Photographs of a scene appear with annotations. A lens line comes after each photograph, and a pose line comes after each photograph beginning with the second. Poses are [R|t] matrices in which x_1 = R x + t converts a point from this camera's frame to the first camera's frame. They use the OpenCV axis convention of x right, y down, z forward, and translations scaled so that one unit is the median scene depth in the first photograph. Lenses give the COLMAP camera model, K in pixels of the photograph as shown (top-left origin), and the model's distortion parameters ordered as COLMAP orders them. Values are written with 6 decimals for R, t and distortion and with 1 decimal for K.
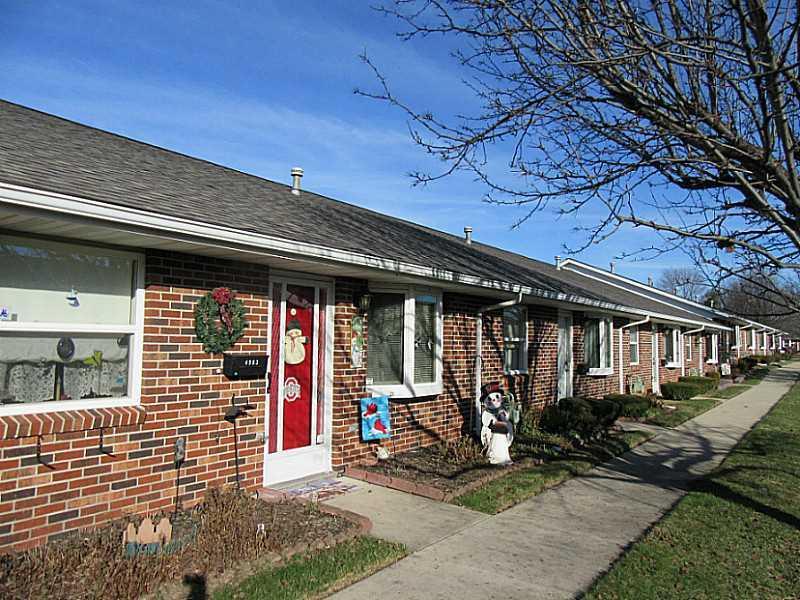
lens RADIAL K [[594.0, 0, 398.0], [0, 594.0, 302.4], [0, 0, 1]] dist [0.001701, -0.003118]
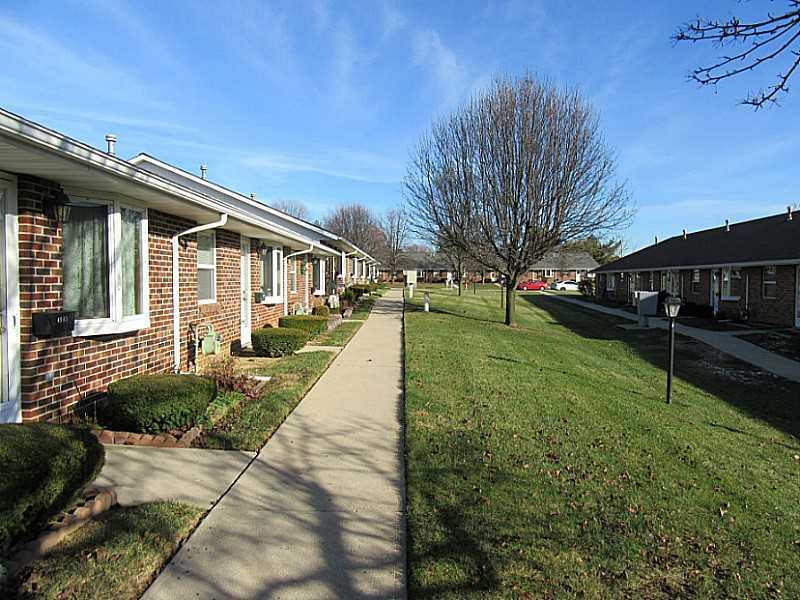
lens RADIAL K [[594.0, 0, 398.0], [0, 594.0, 305.0], [0, 0, 1]] dist [0.001701, -0.003118]
pose [[0.809303, -0.039135, 0.586087, 0.171420], [-0.029439, 0.993822, 0.107011, 0.031682], [-0.586654, -0.103858, 0.803151, 0.348762]]
